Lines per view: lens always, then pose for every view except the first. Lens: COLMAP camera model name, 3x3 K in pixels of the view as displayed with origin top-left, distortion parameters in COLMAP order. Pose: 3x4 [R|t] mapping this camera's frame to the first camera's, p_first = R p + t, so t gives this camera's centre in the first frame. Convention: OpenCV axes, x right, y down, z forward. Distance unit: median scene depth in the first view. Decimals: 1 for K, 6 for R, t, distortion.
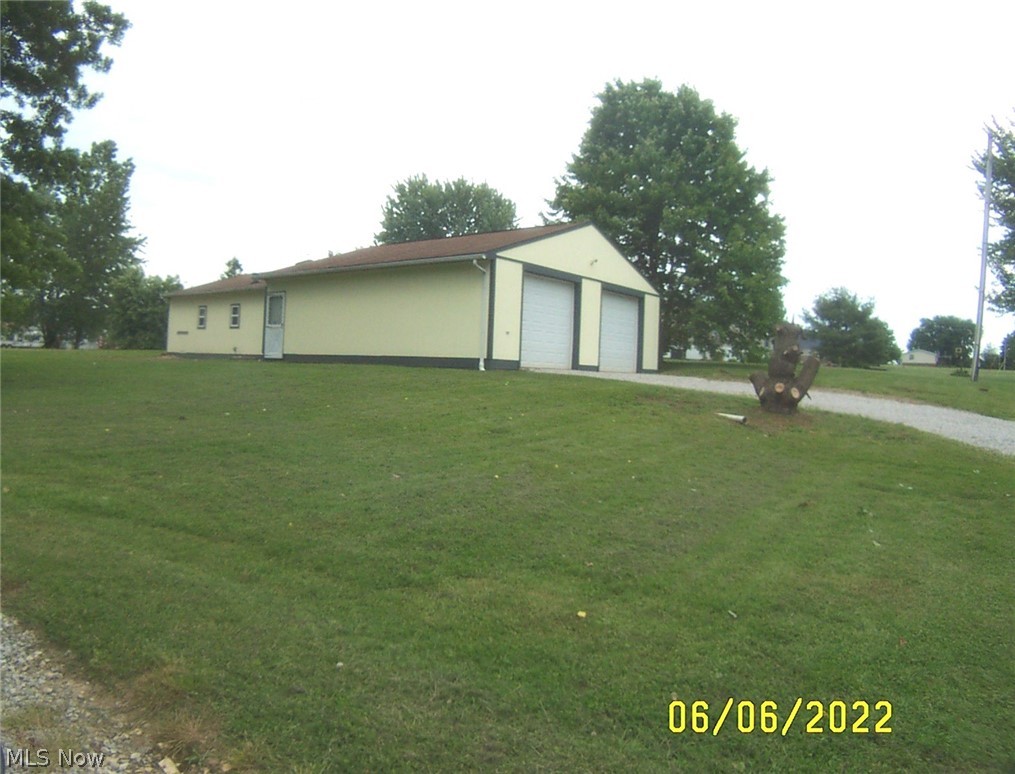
lens RADIAL K [[968.0, 0, 507.5], [0, 968.0, 387.0], [0, 0, 1]] dist [-0.000020, 0.000002]
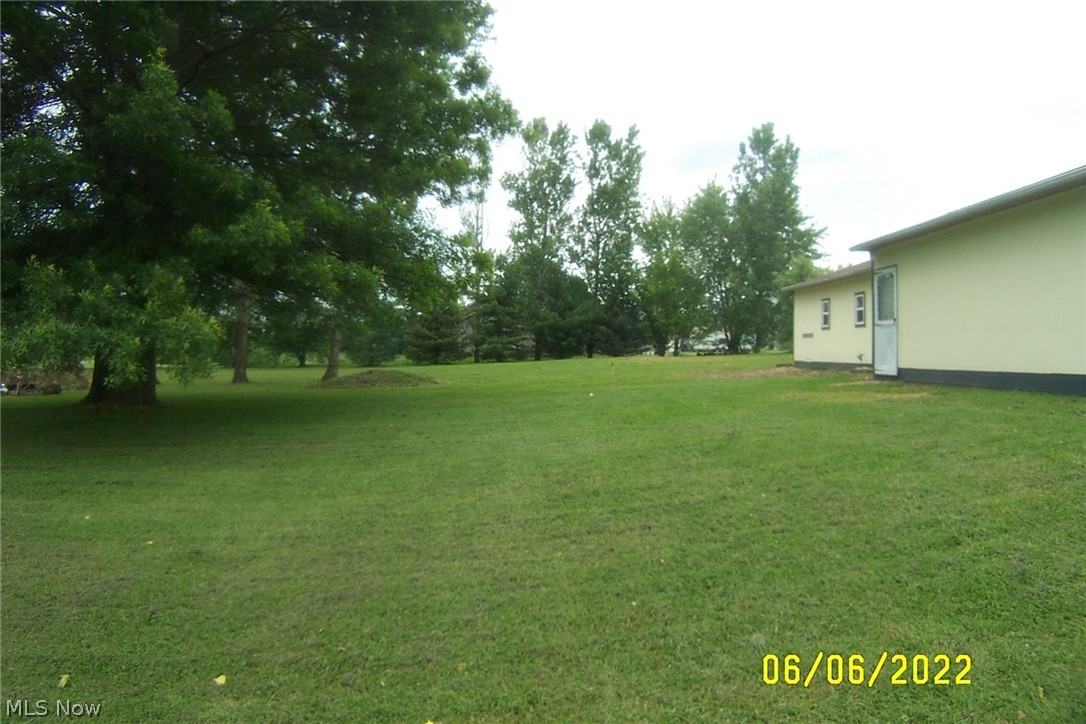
lens RADIAL K [[964.8, 0, 543.0], [0, 964.8, 362.0], [0, 0, 1]] dist [0.002361, 0.000899]
pose [[0.772254, -0.035004, -0.634348, -0.015114], [0.022763, 0.999364, -0.027434, -0.021362], [0.634906, 0.006747, 0.772560, 0.313473]]
